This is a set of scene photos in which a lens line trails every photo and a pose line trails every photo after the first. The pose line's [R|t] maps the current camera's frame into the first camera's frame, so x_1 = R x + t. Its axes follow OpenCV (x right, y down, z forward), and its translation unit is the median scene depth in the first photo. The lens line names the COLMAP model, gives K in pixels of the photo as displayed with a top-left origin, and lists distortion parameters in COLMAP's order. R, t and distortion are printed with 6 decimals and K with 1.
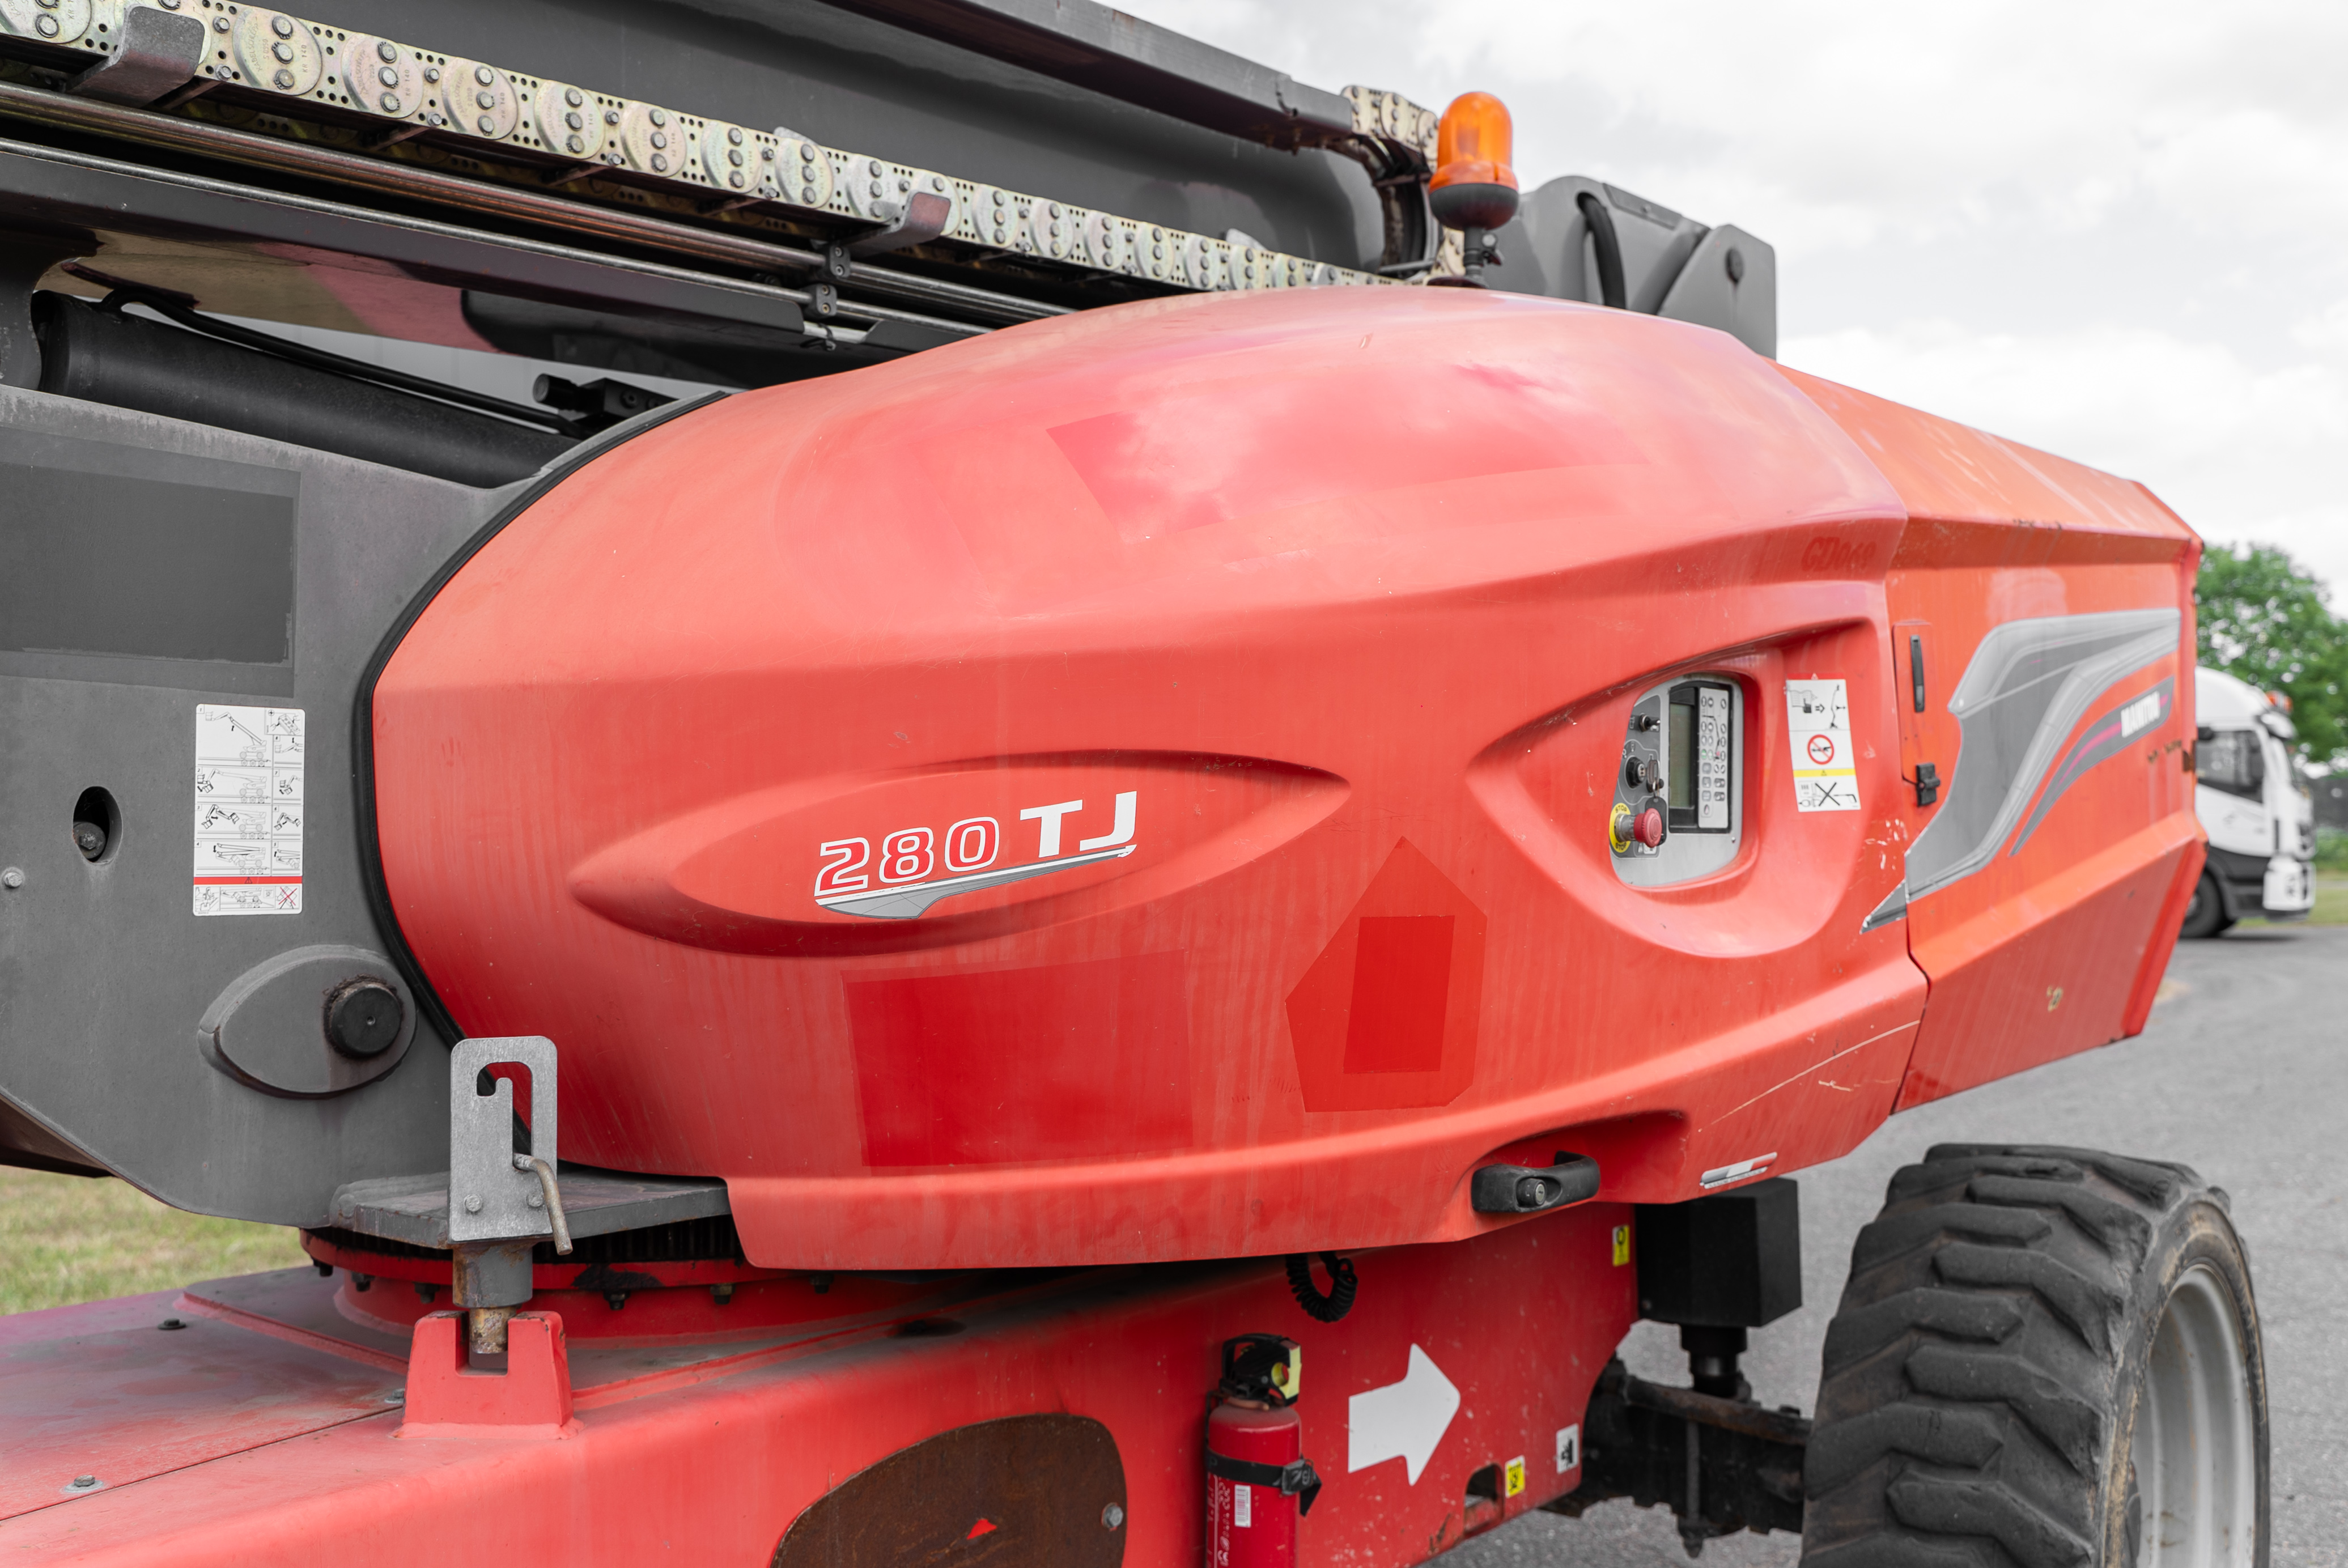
lens RADIAL K [[2082.3, 0, 1183.1], [0, 2082.3, 858.8], [0, 0, 1]] dist [-0.003389, 0.000244]
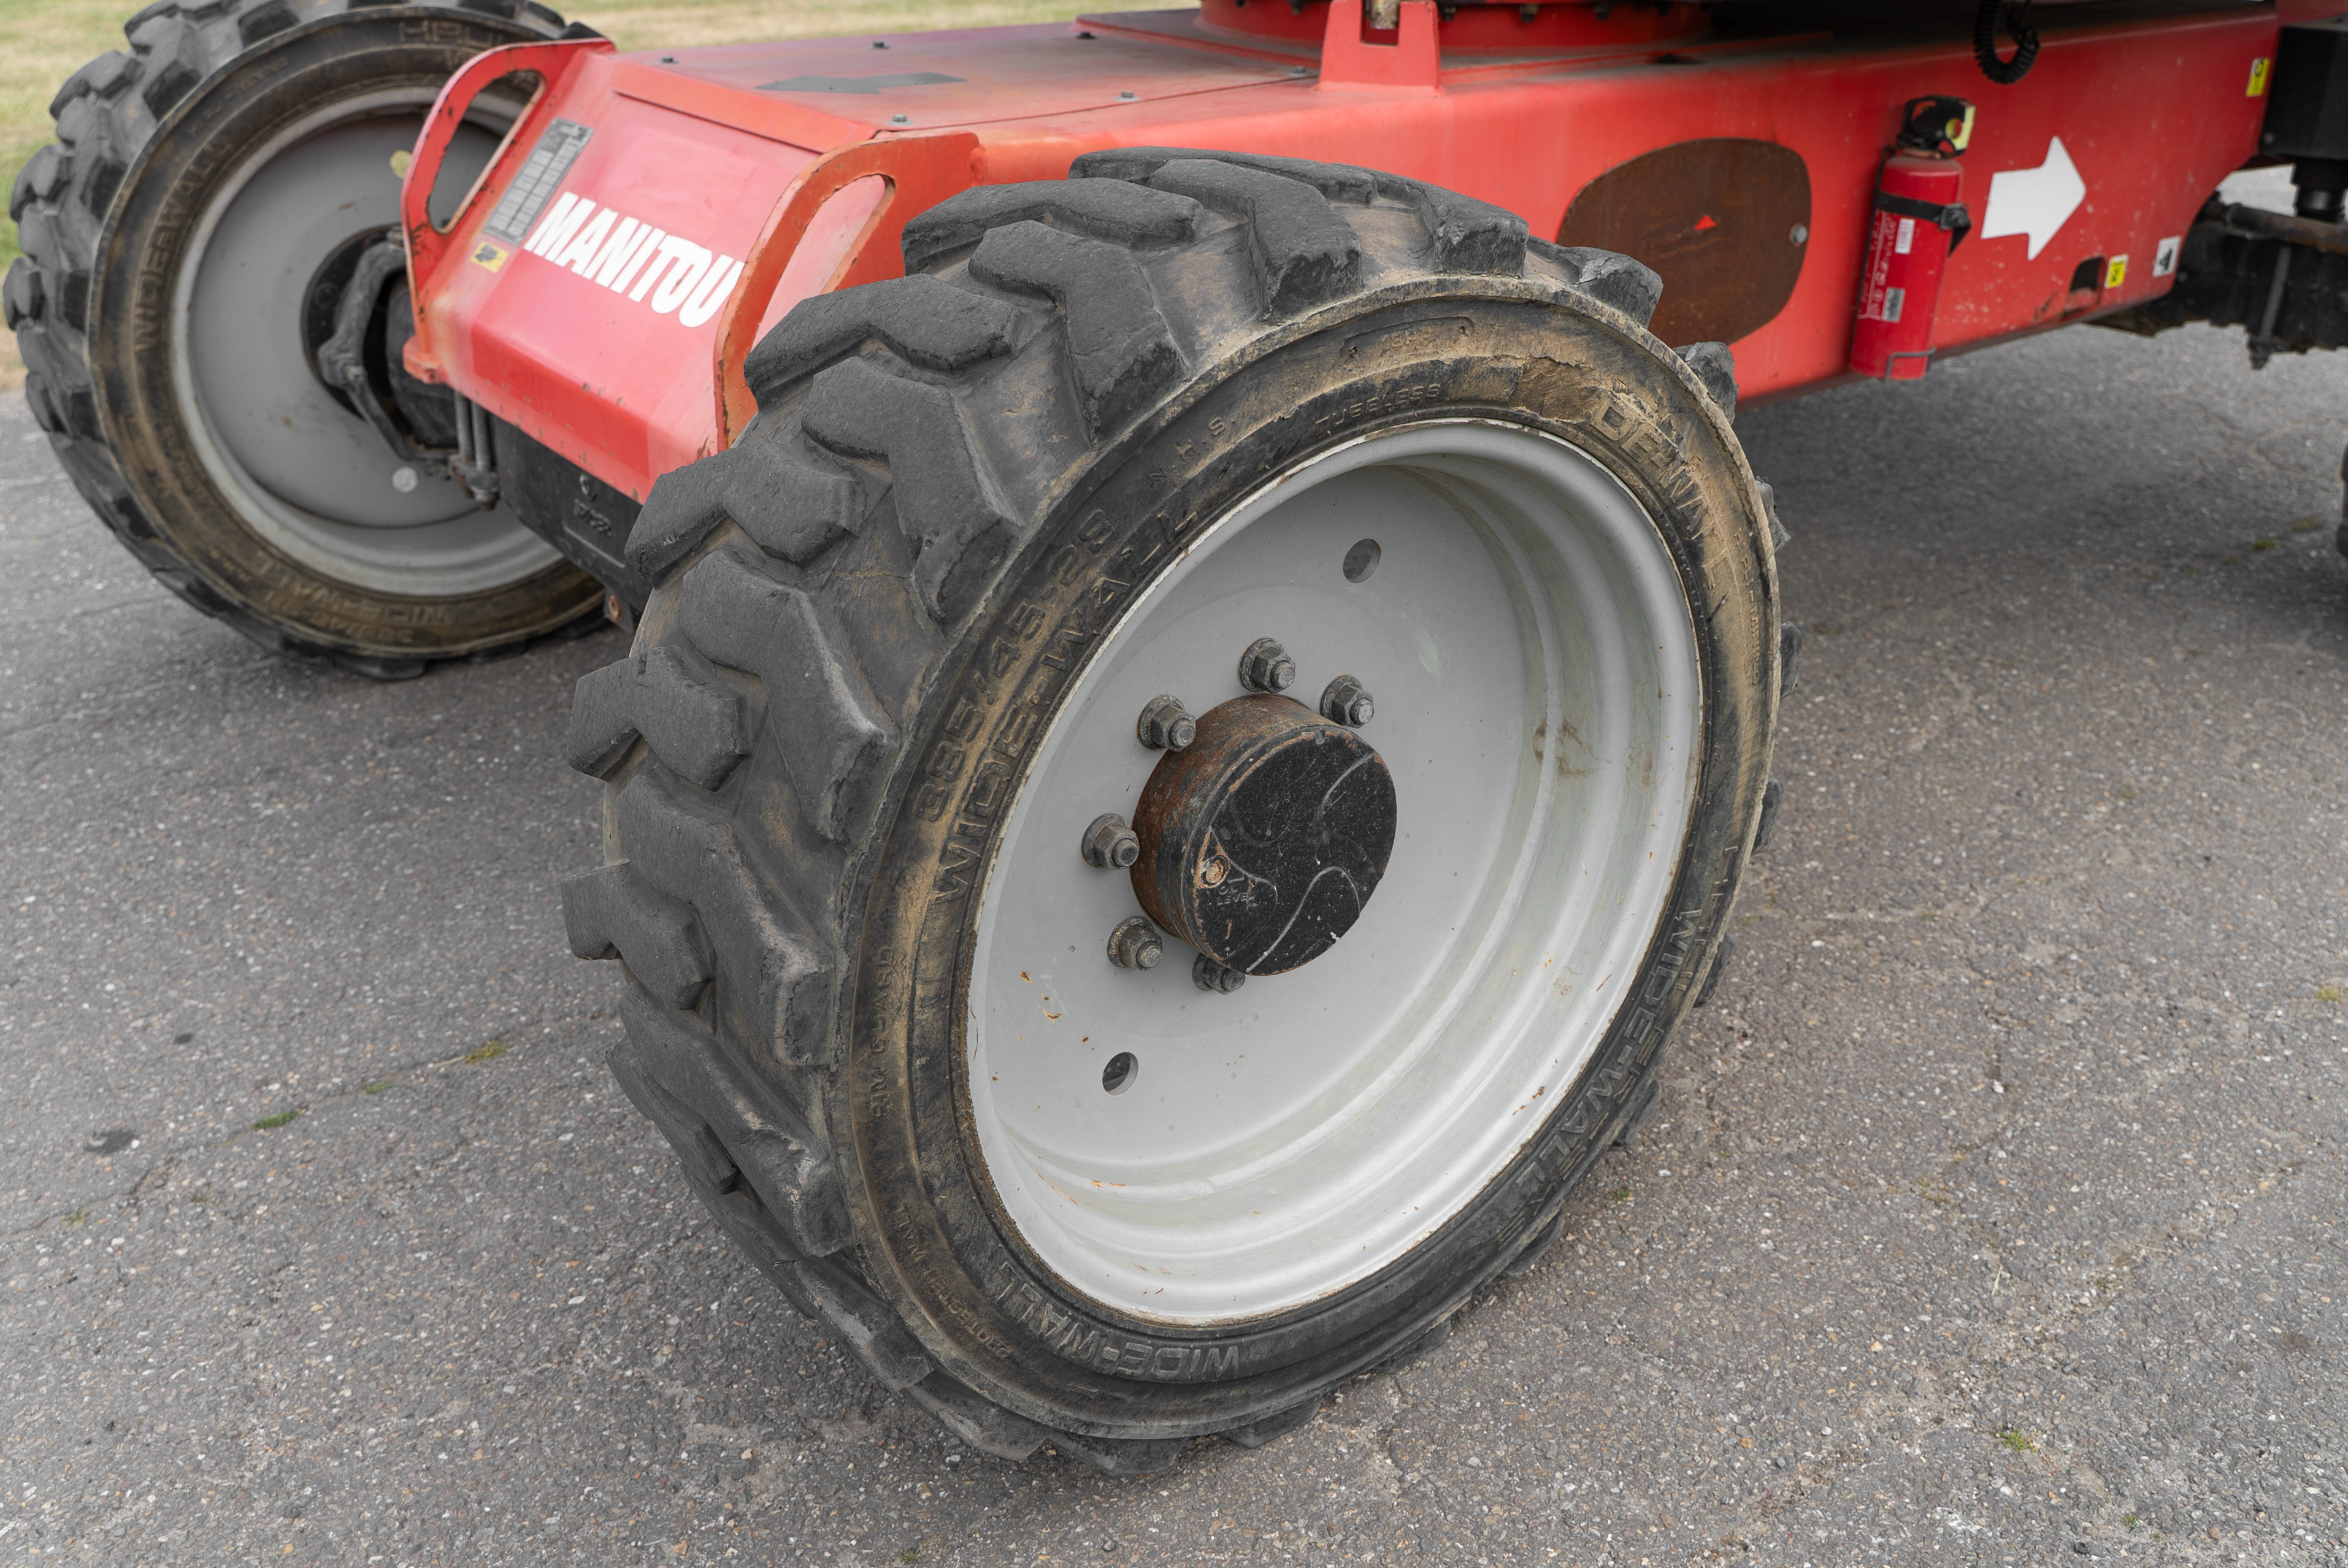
lens RADIAL K [[2045.0, 0, 1191.0], [0, 2045.0, 796.8], [0, 0, 1]] dist [0.004813, 0.000959]
pose [[0.973757, 0.114122, -0.196912, -0.106798], [-0.013853, 0.893312, 0.449223, 0.068426], [0.227170, -0.434706, 0.871449, -0.299774]]
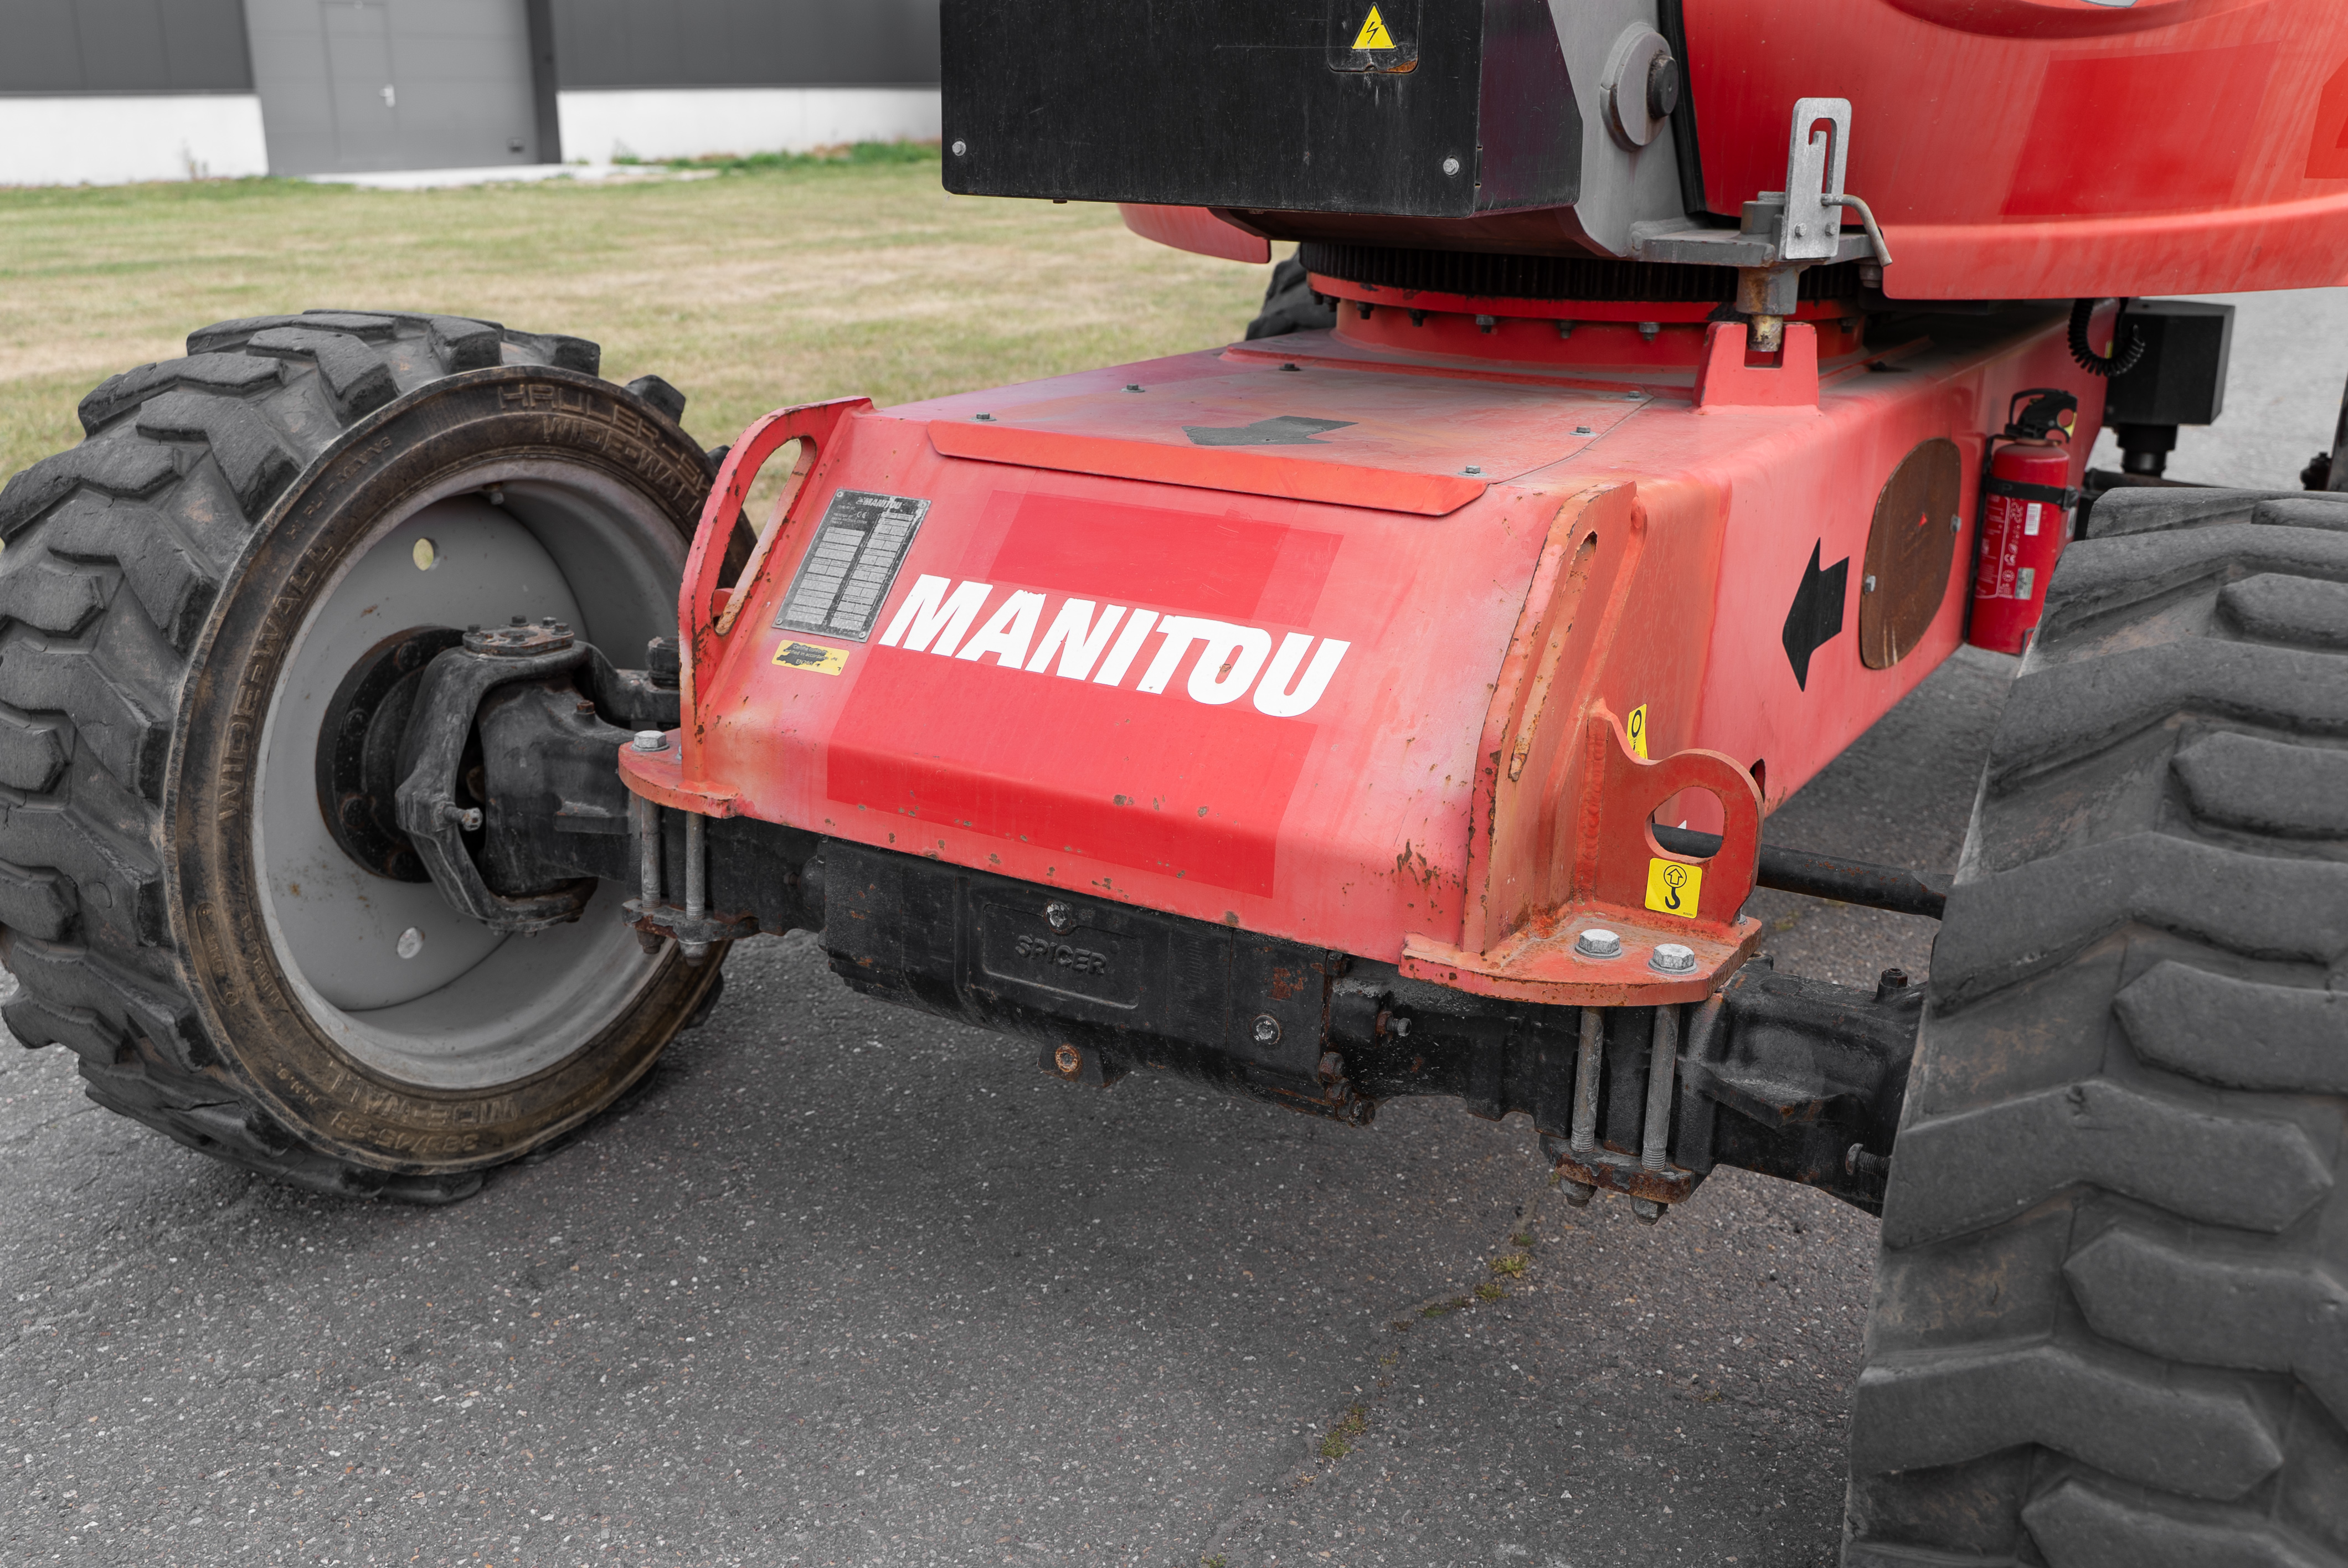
lens RADIAL K [[2239.0, 0, 1180.1], [0, 2239.0, 787.1], [0, 0, 1]] dist [0.005928, 0.000000]
pose [[0.988053, -0.027210, 0.151693, -0.707011], [-0.020072, 0.953187, 0.301714, 0.061941], [-0.152802, -0.301155, 0.941253, -0.272103]]
